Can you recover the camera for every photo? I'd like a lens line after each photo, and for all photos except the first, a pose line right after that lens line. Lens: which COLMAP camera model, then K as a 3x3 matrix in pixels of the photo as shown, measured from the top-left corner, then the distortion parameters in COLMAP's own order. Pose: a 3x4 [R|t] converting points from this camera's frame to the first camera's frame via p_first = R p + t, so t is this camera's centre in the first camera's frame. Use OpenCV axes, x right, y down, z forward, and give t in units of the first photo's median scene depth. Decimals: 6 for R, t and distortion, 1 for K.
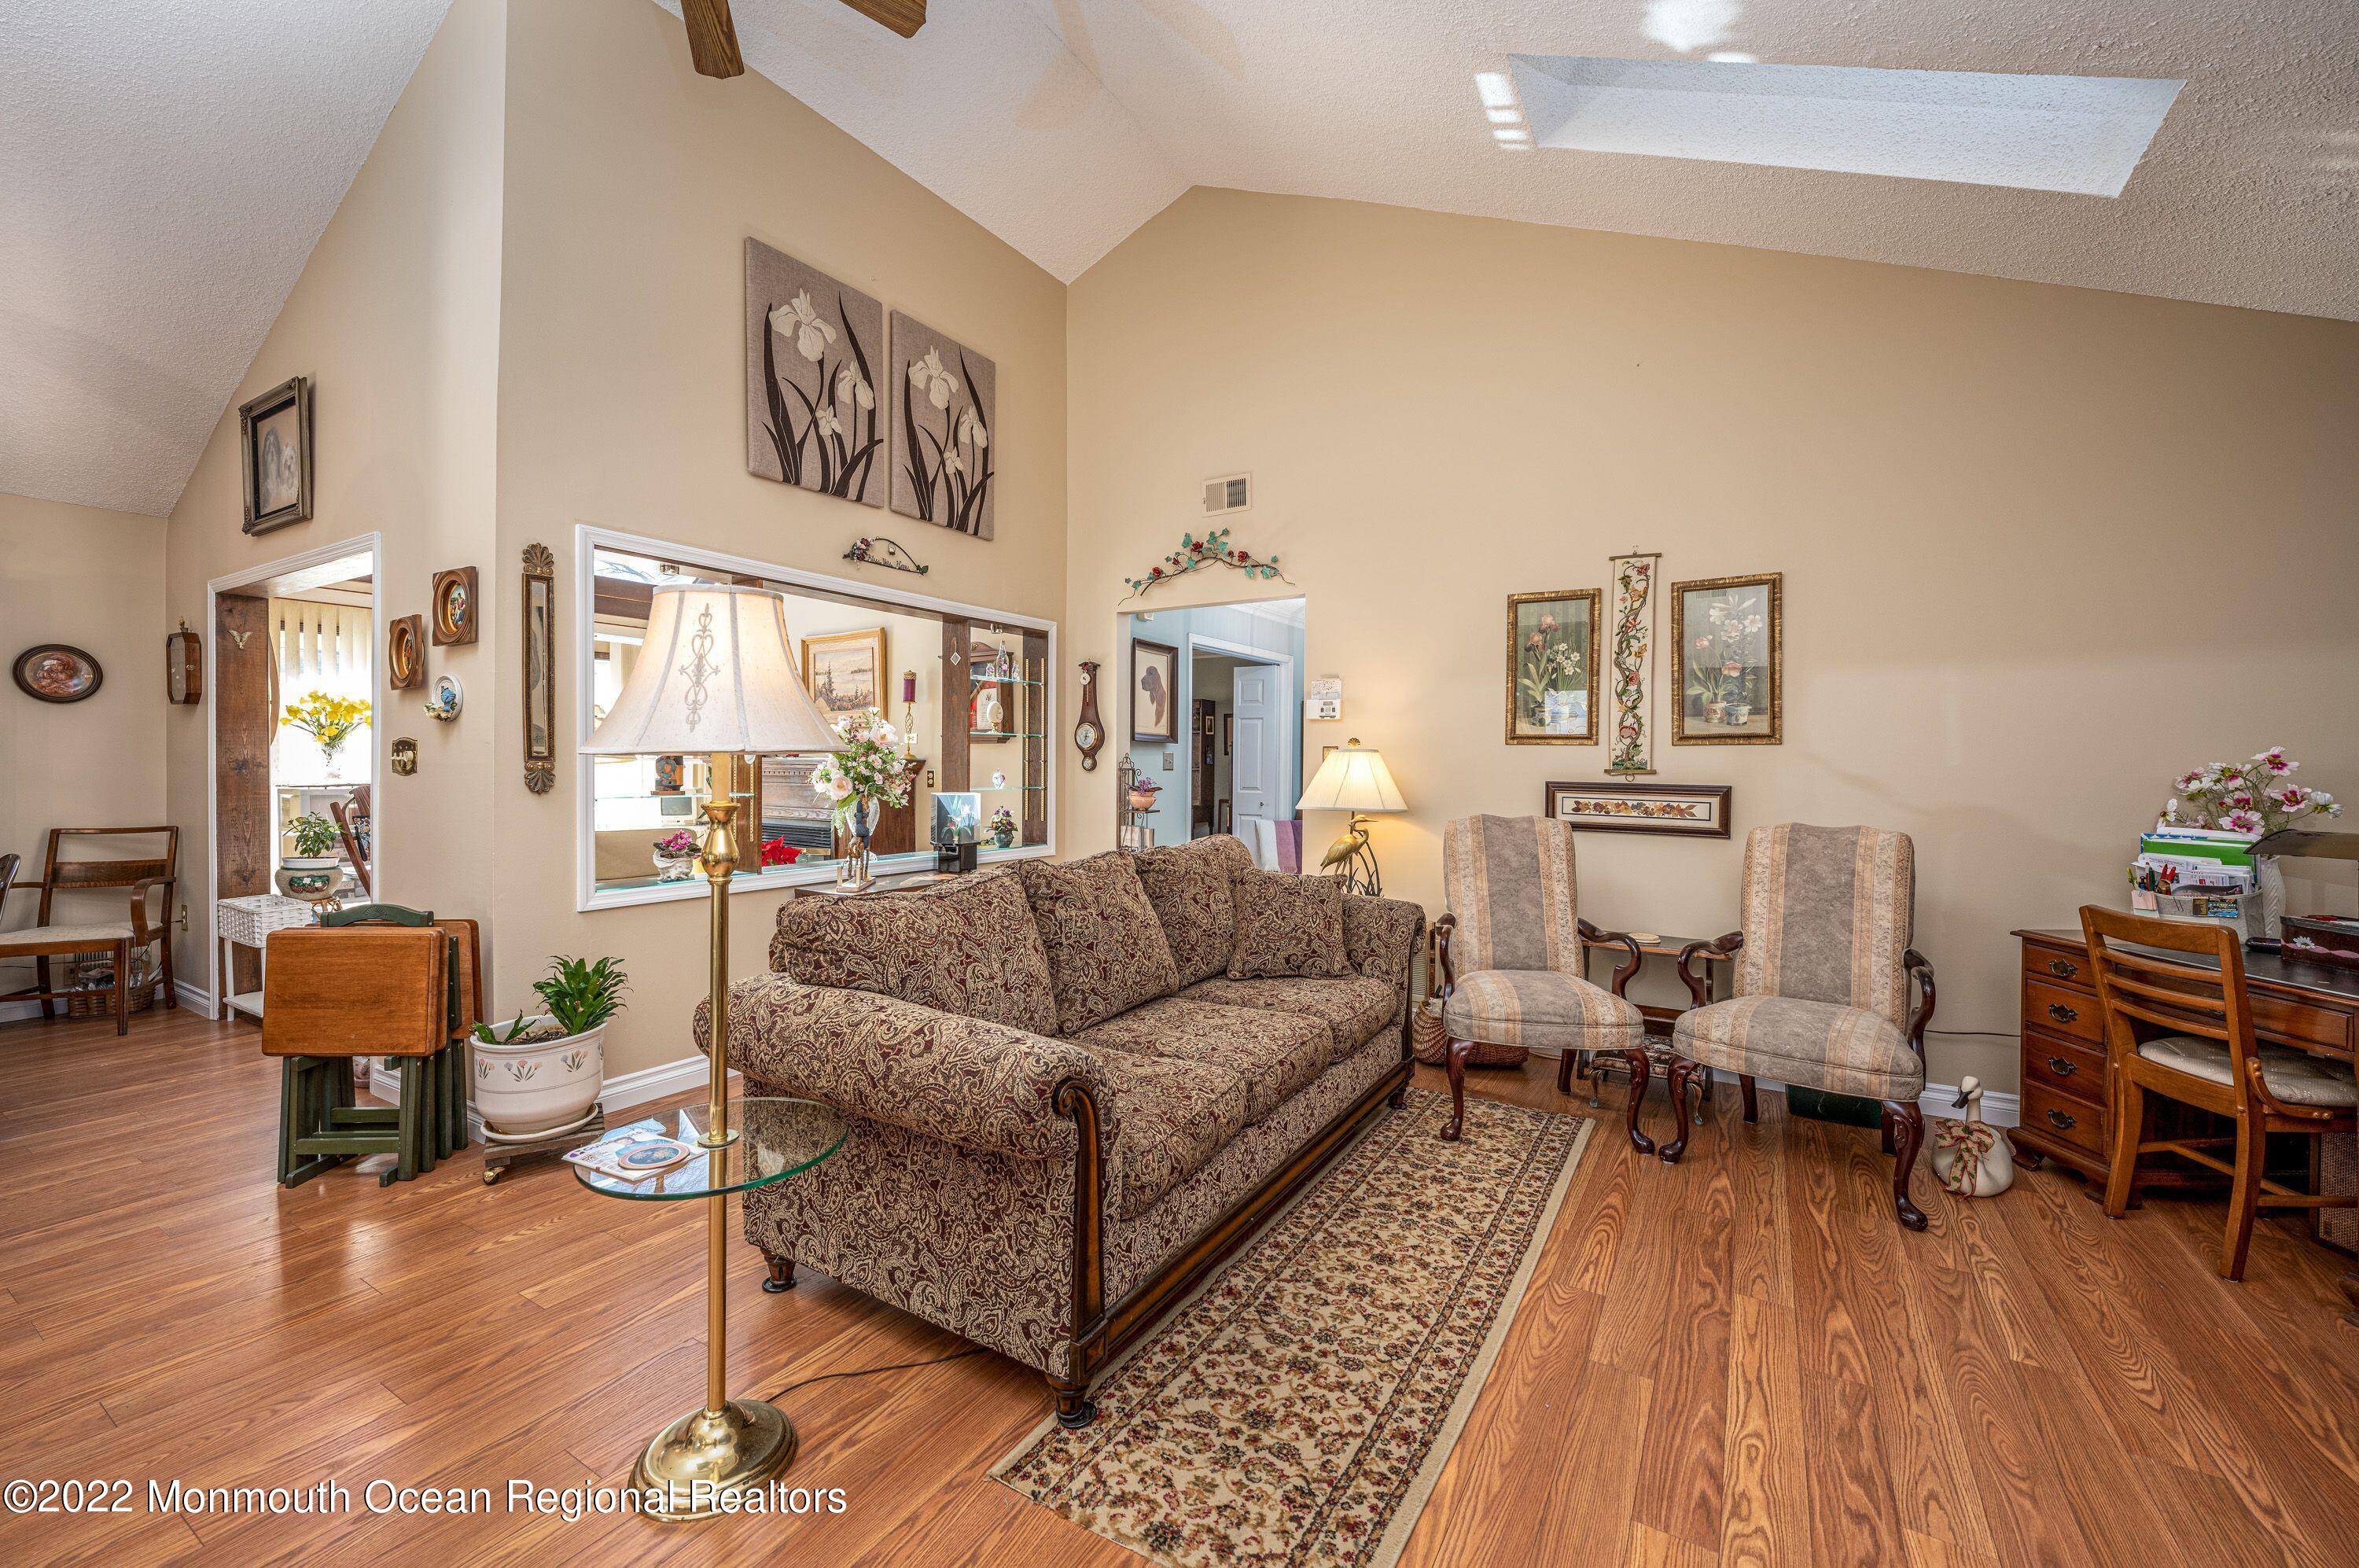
lens RADIAL K [[954.4, 0, 1158.9], [0, 954.4, 745.8], [0, 0, 1]] dist [-0.005471, 0.000436]
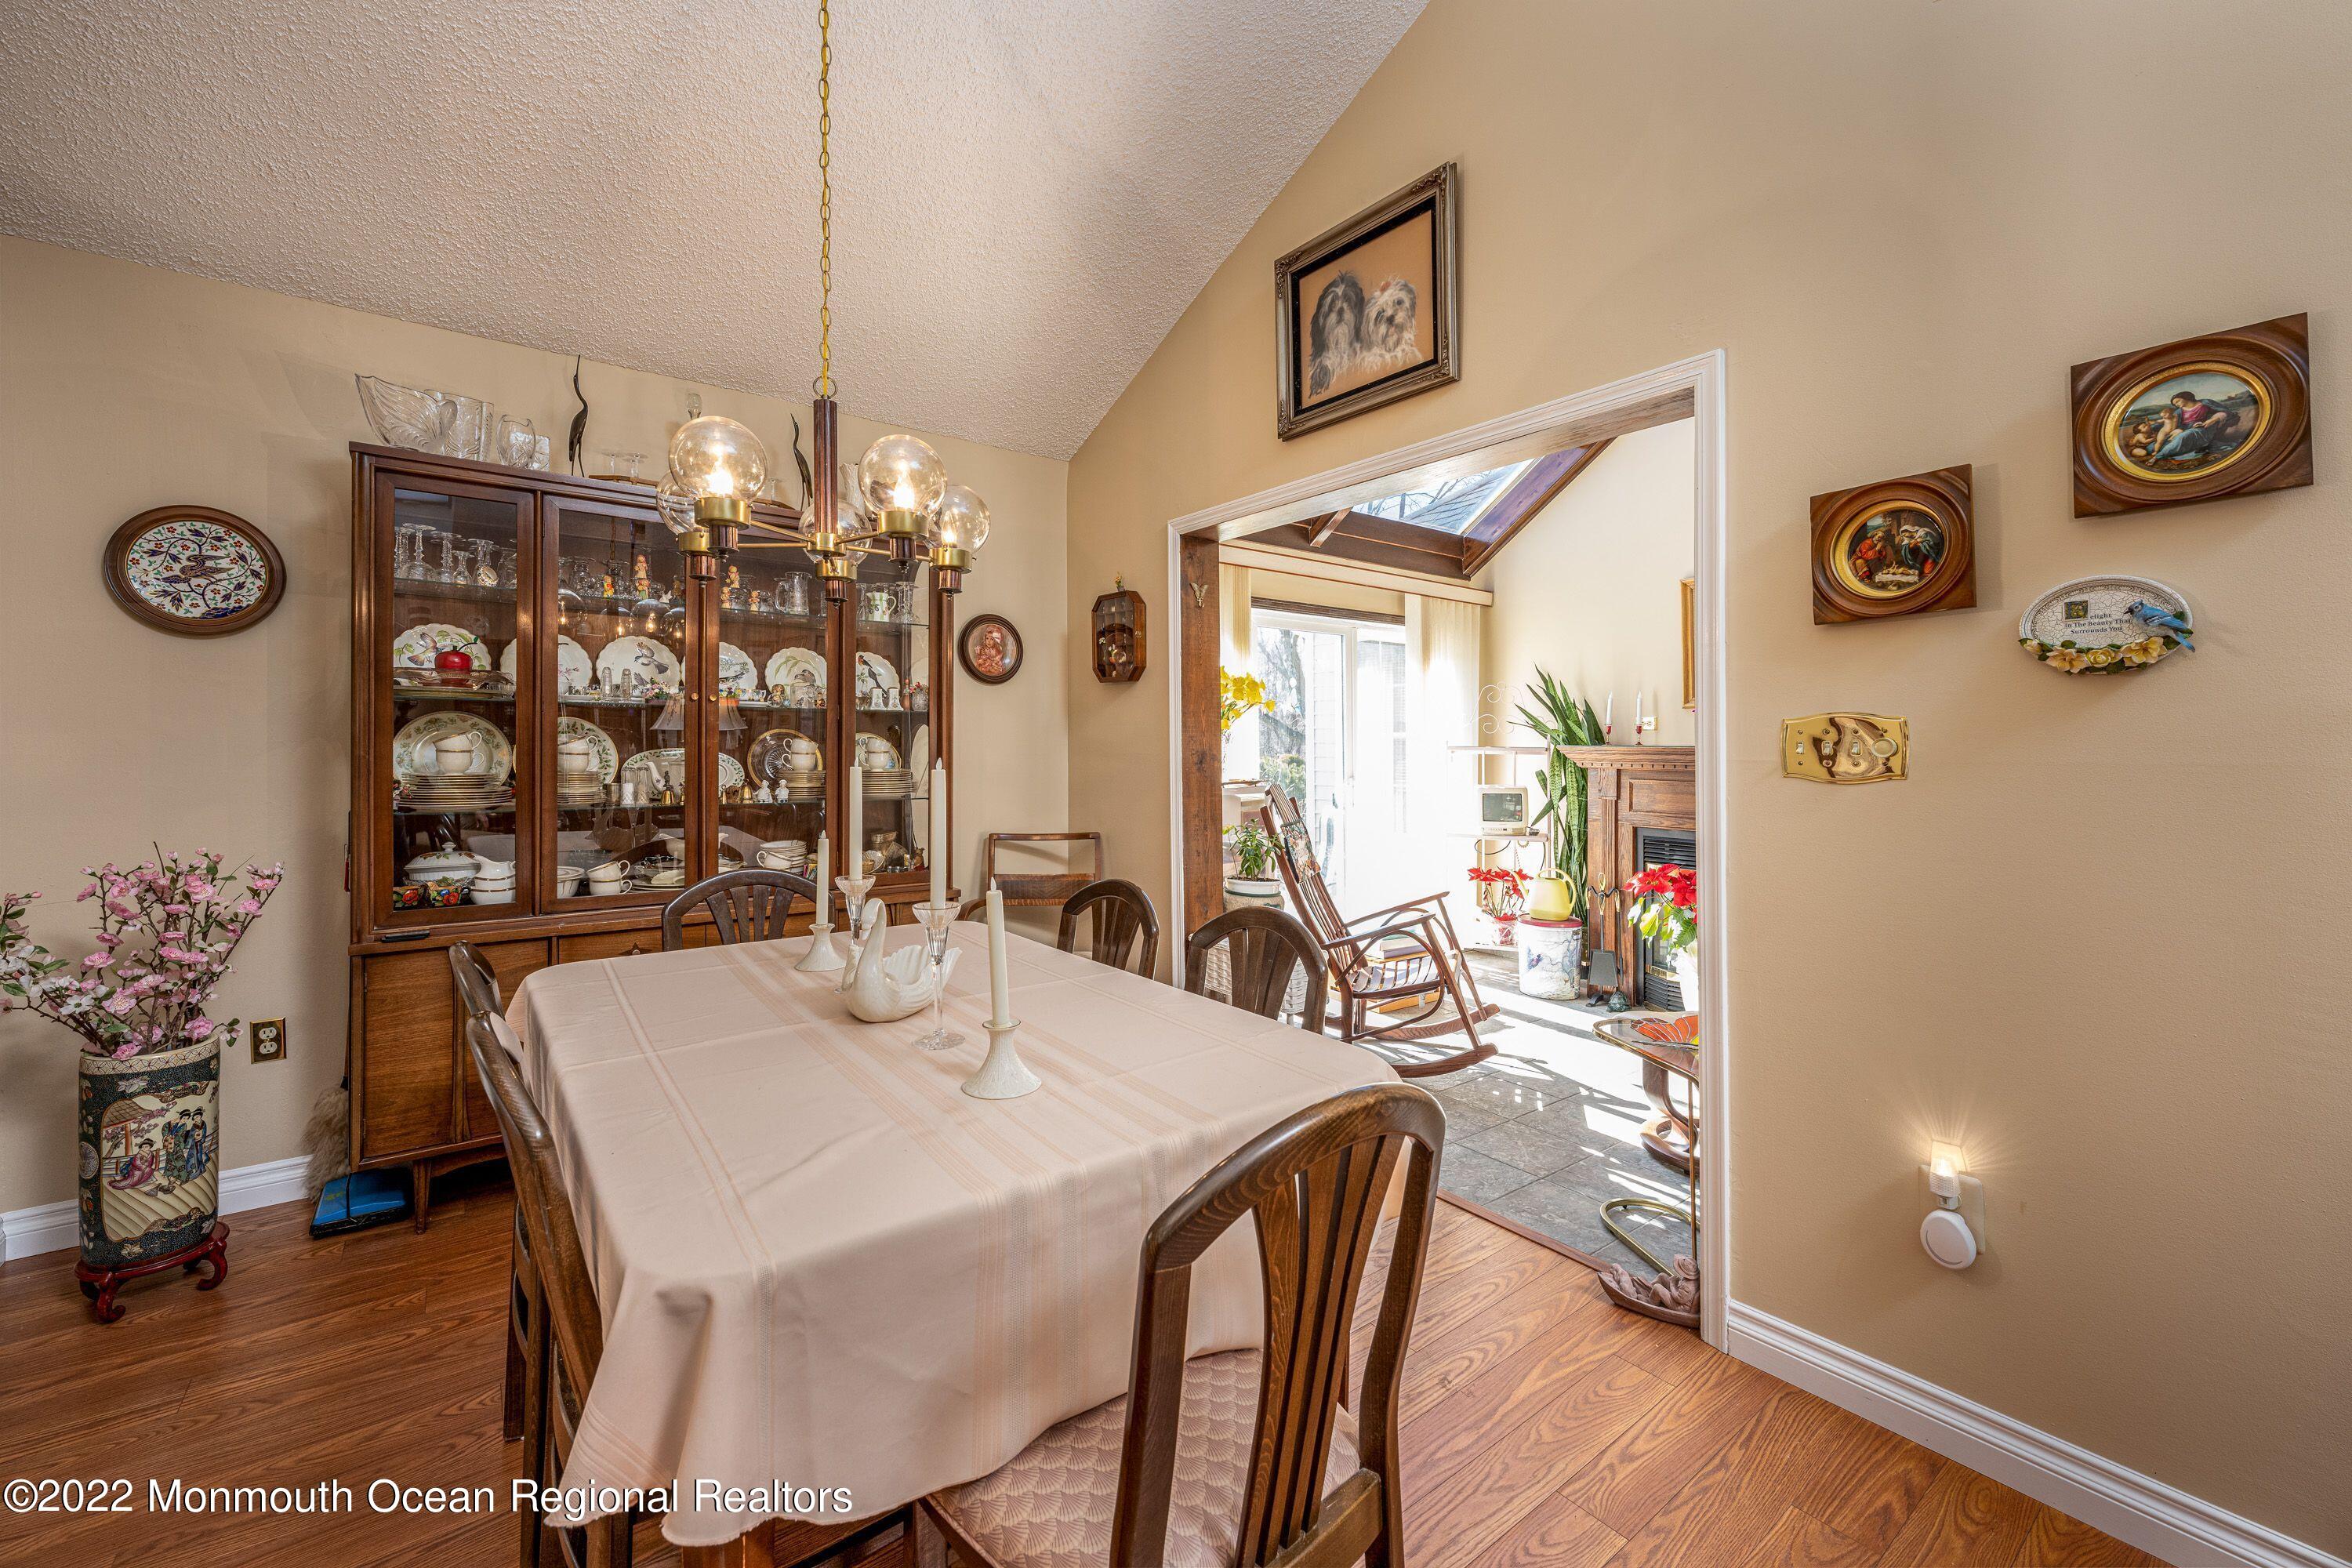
lens RADIAL K [[951.5, 0, 1116.7], [0, 951.5, 741.4], [0, 0, 1]] dist [-0.005471, 0.000436]
pose [[0.926214, -0.005232, -0.376961, -0.731587], [0.001084, 0.999937, -0.011215, 0.015105], [0.376996, 0.009979, 0.926161, 0.259951]]
